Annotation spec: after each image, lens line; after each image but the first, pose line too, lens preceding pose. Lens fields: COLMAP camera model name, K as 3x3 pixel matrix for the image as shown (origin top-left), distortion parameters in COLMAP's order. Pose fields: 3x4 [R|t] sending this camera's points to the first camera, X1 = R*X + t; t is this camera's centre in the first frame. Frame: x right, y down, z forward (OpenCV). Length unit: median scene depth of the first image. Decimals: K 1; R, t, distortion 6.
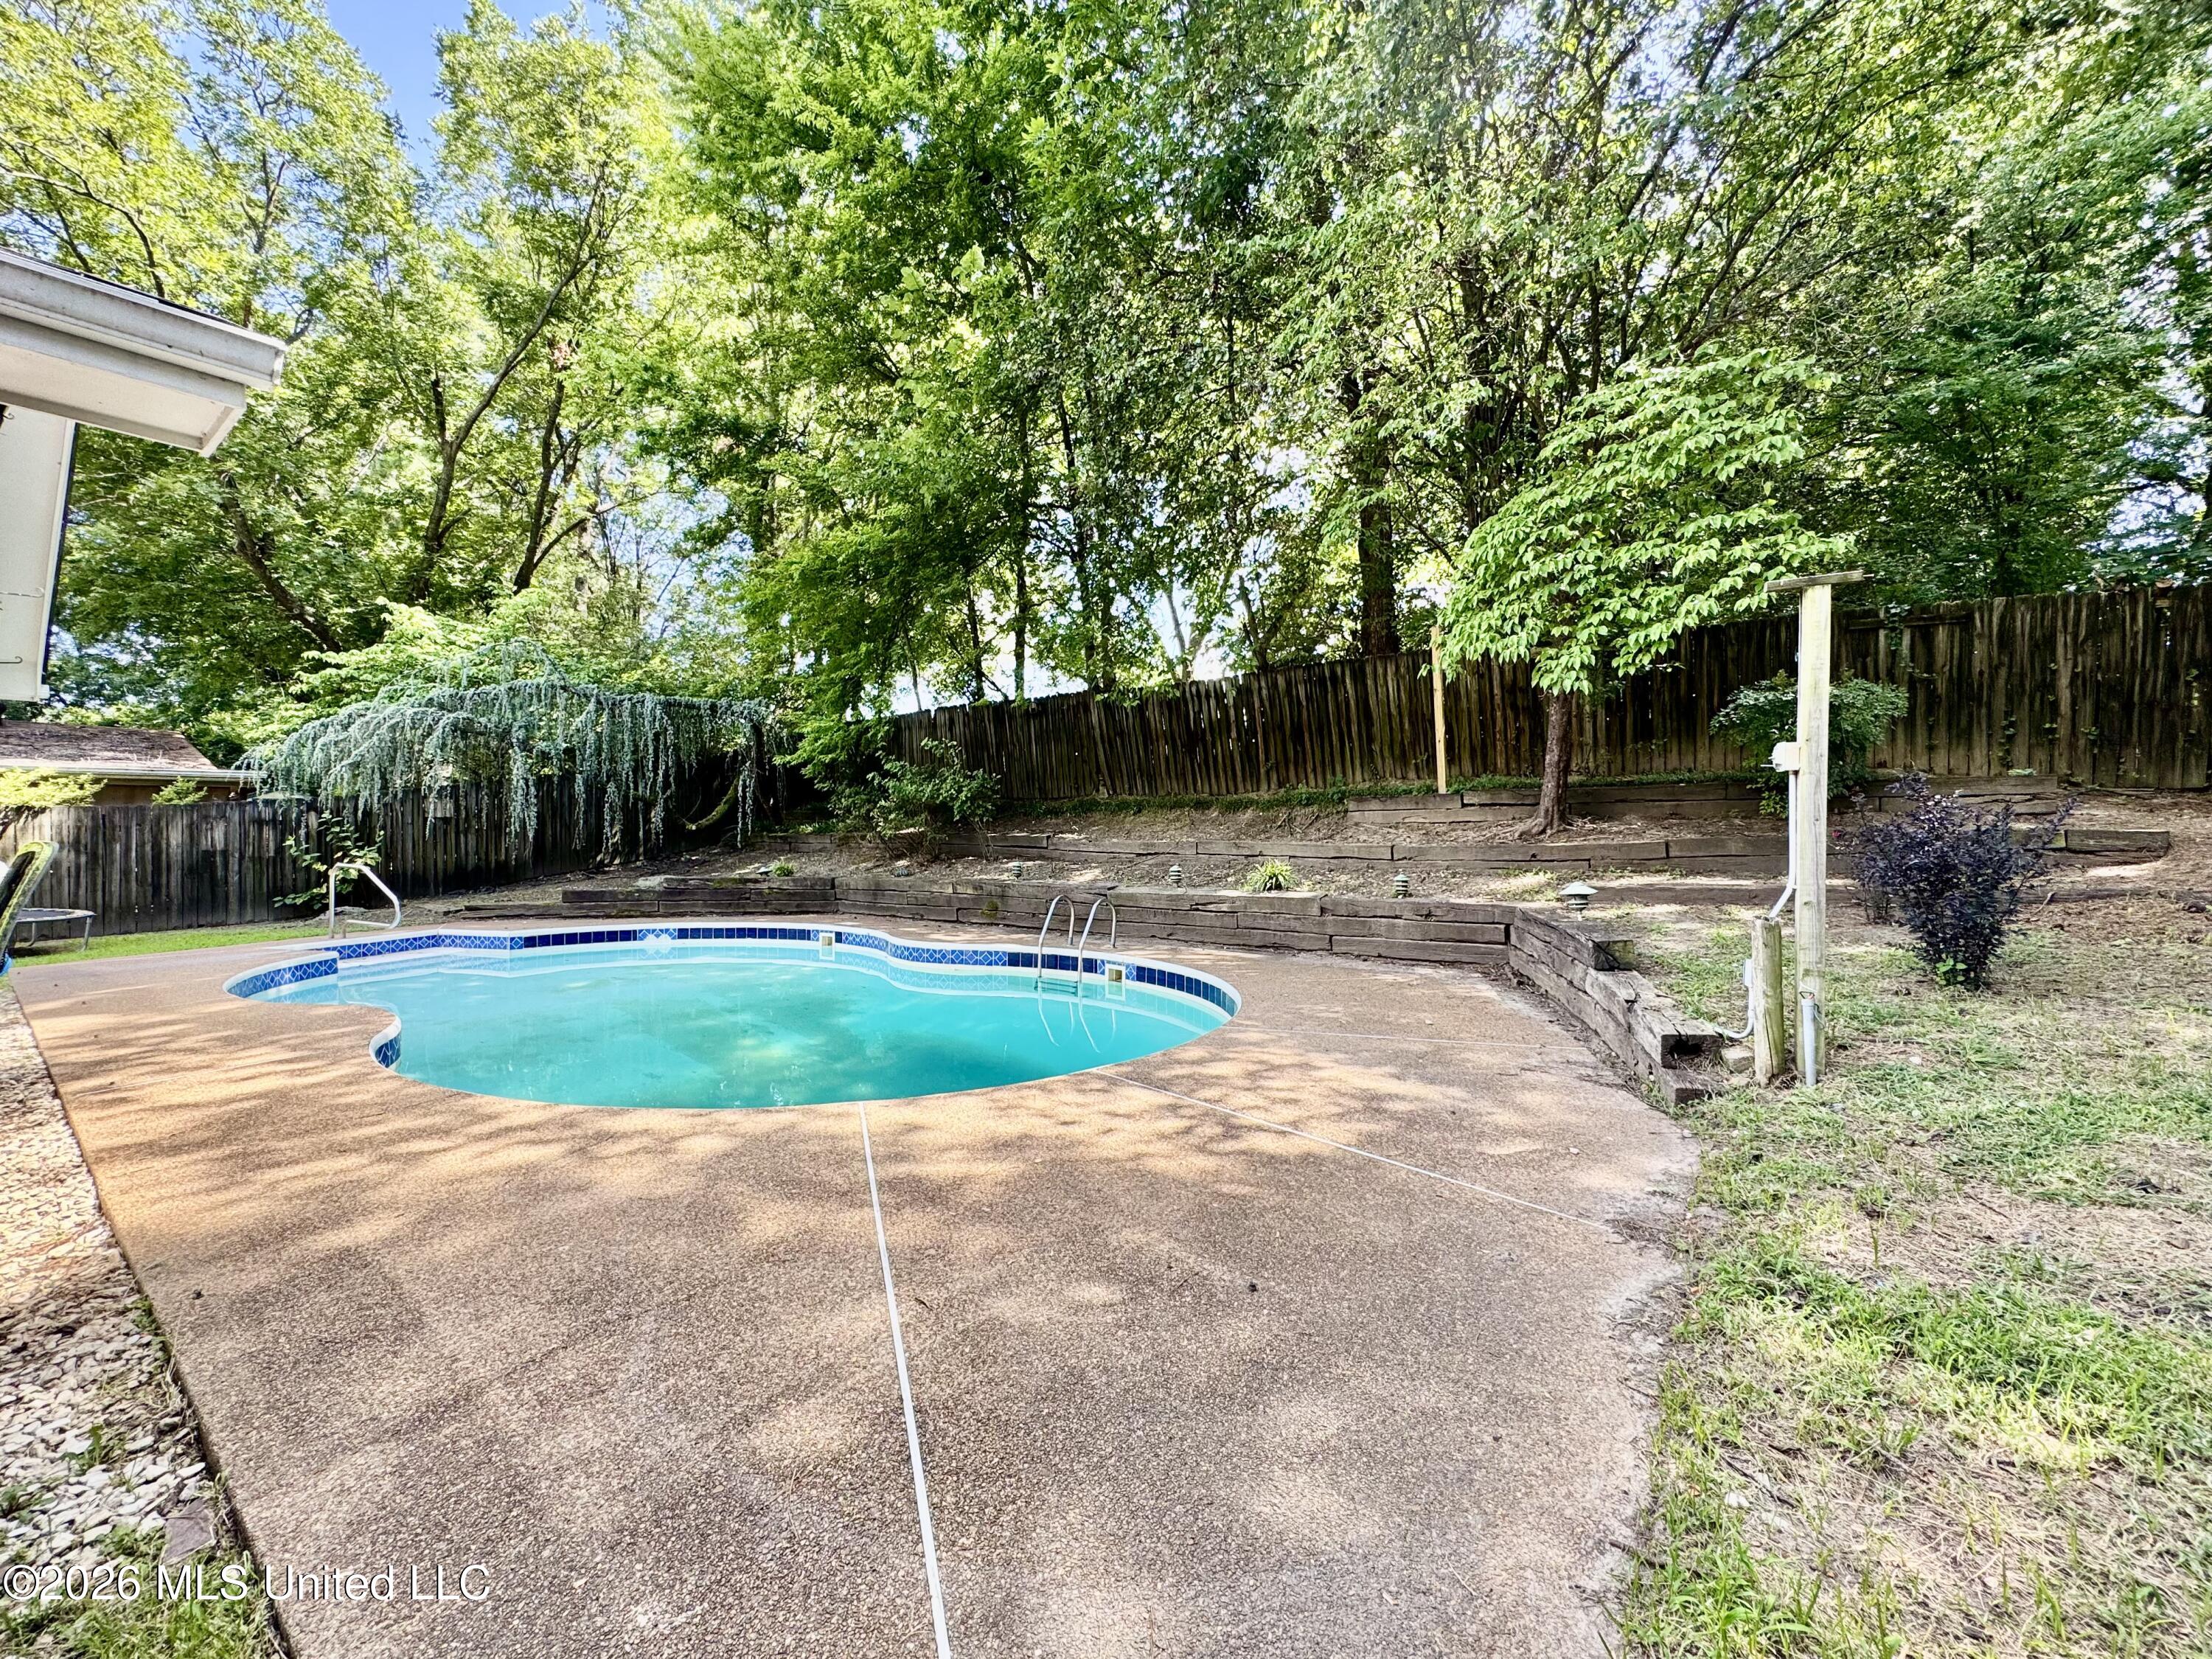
lens RADIAL K [[884.1, 0, 1106.7], [0, 884.1, 829.9], [0, 0, 1]] dist [-0.005174, 0.001041]
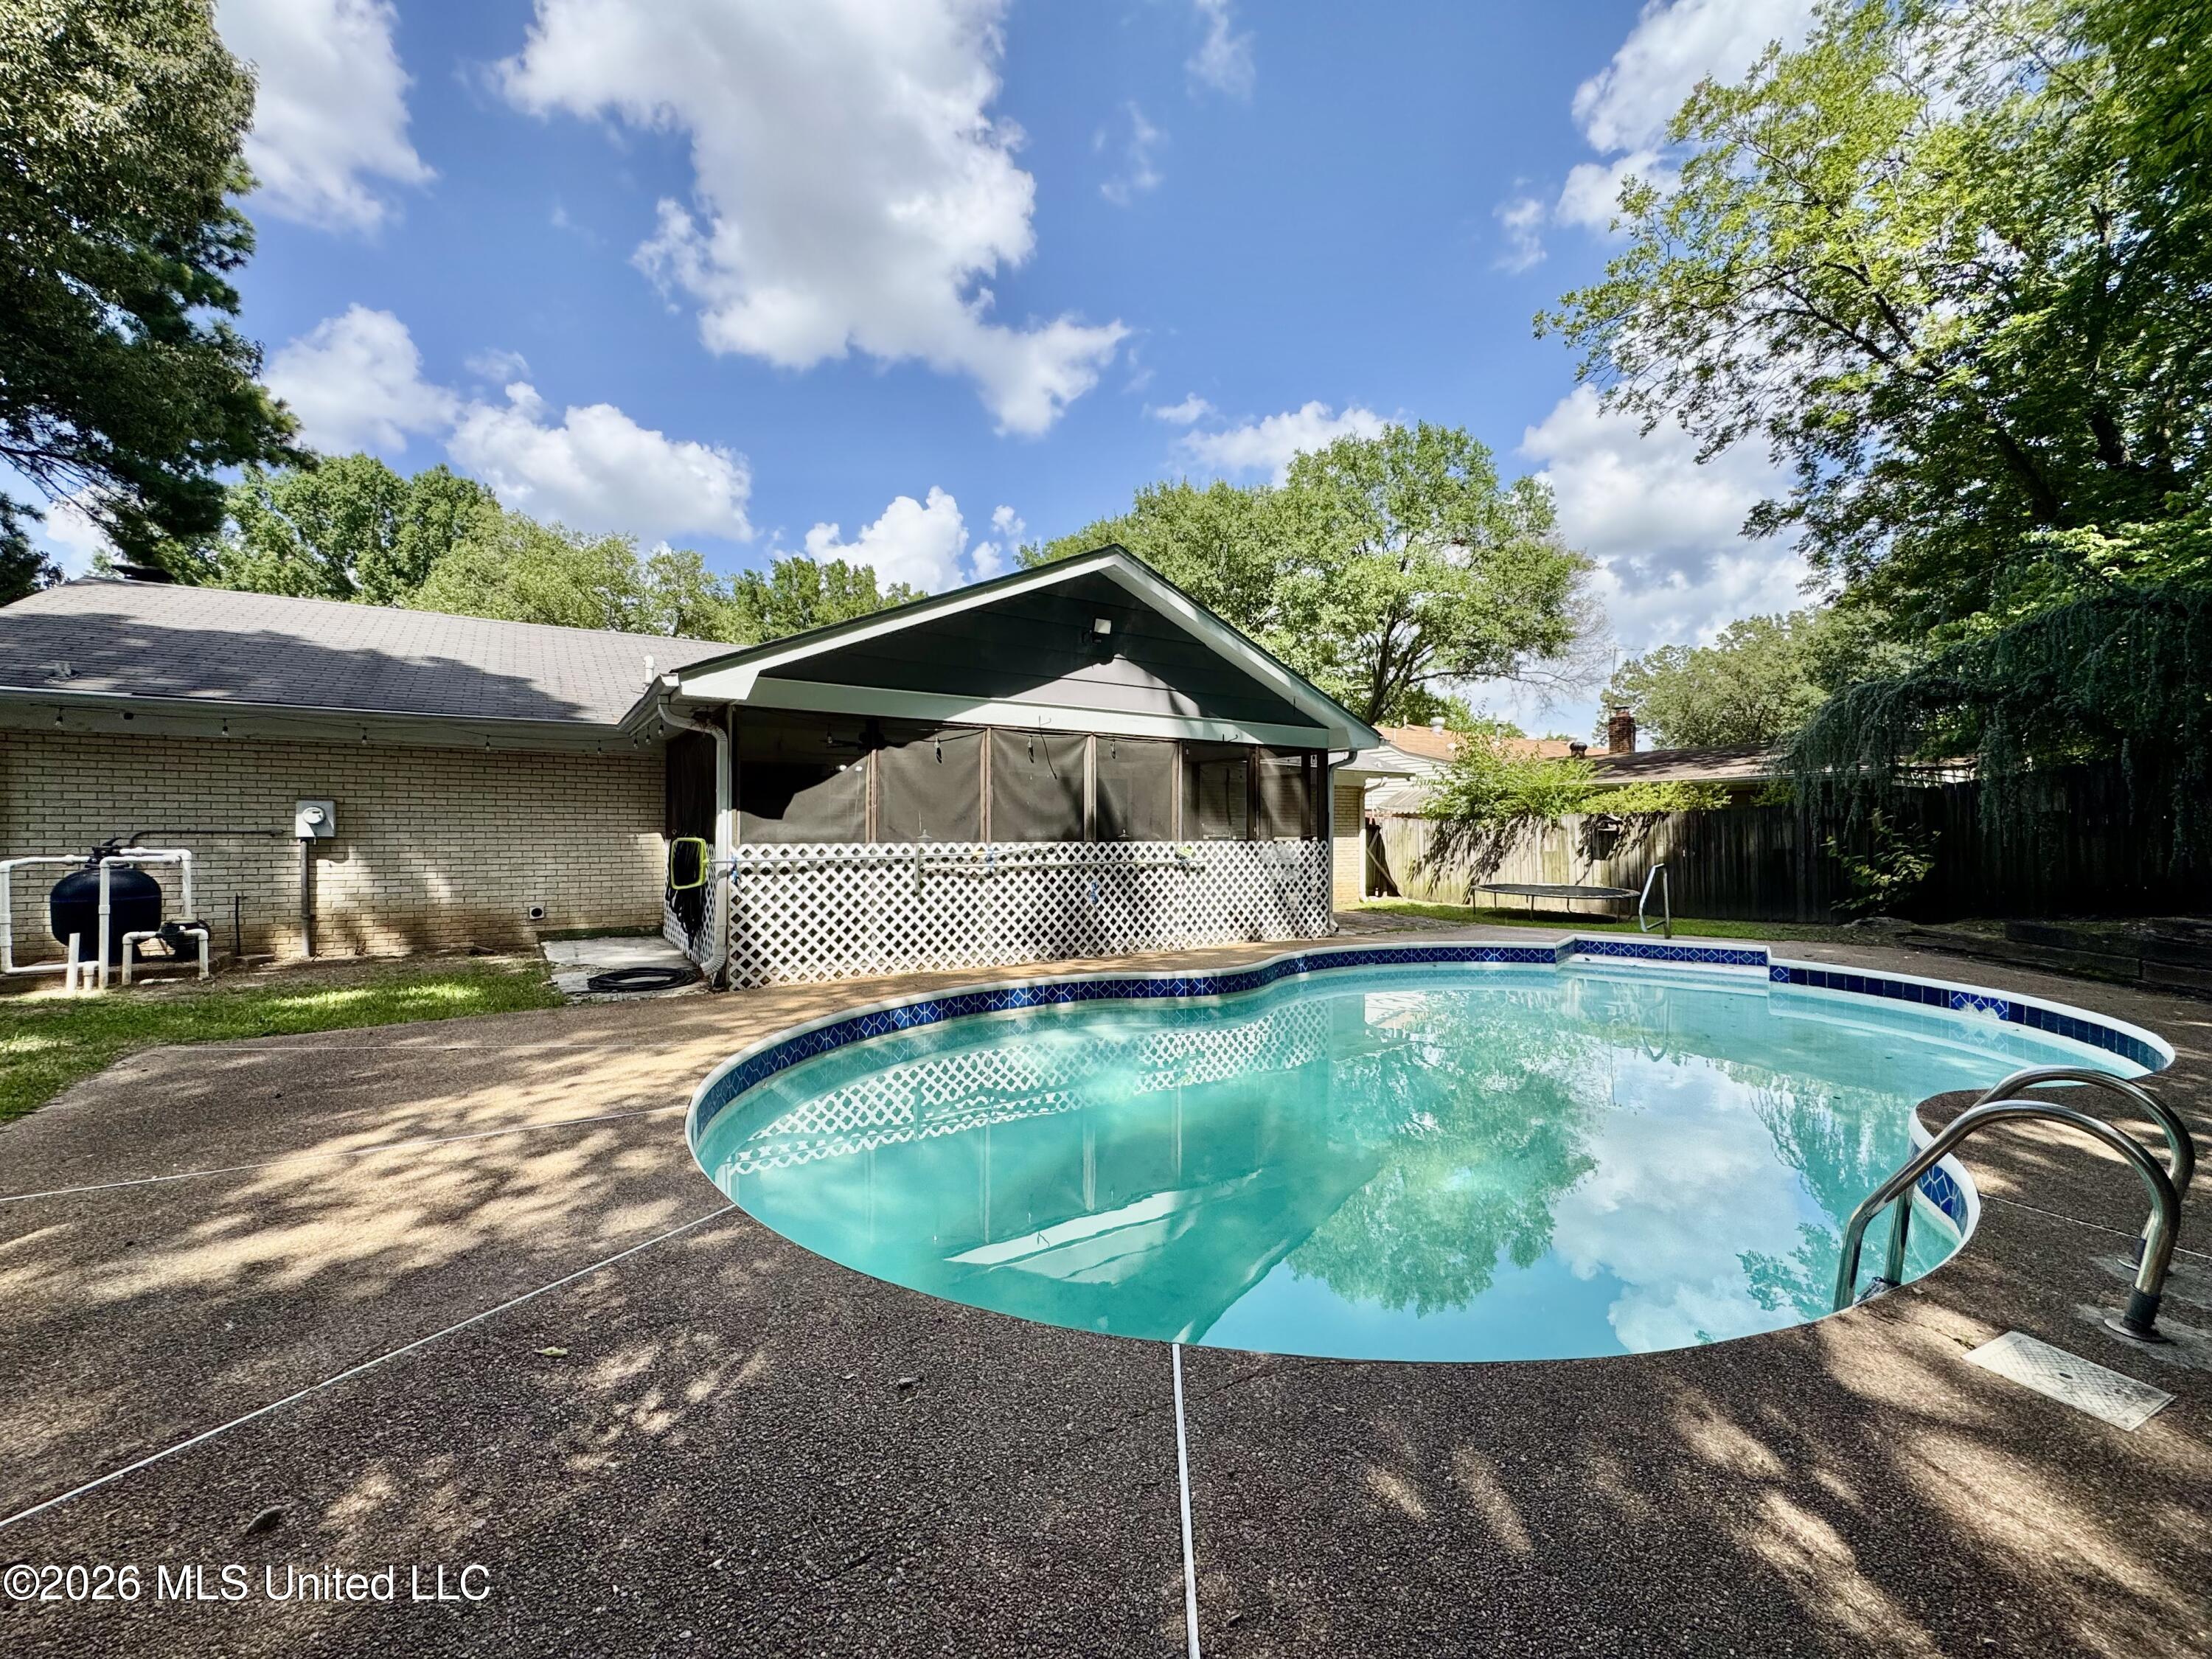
lens RADIAL K [[884.1, 0, 1104.6], [0, 884.1, 827.8], [0, 0, 1]] dist [-0.005174, 0.001041]
pose [[-0.341080, -0.000330, -0.940034, 0.702931], [0.001975, 0.999997, -0.001067, -0.007157], [0.940032, -0.002220, -0.341079, 1.779356]]
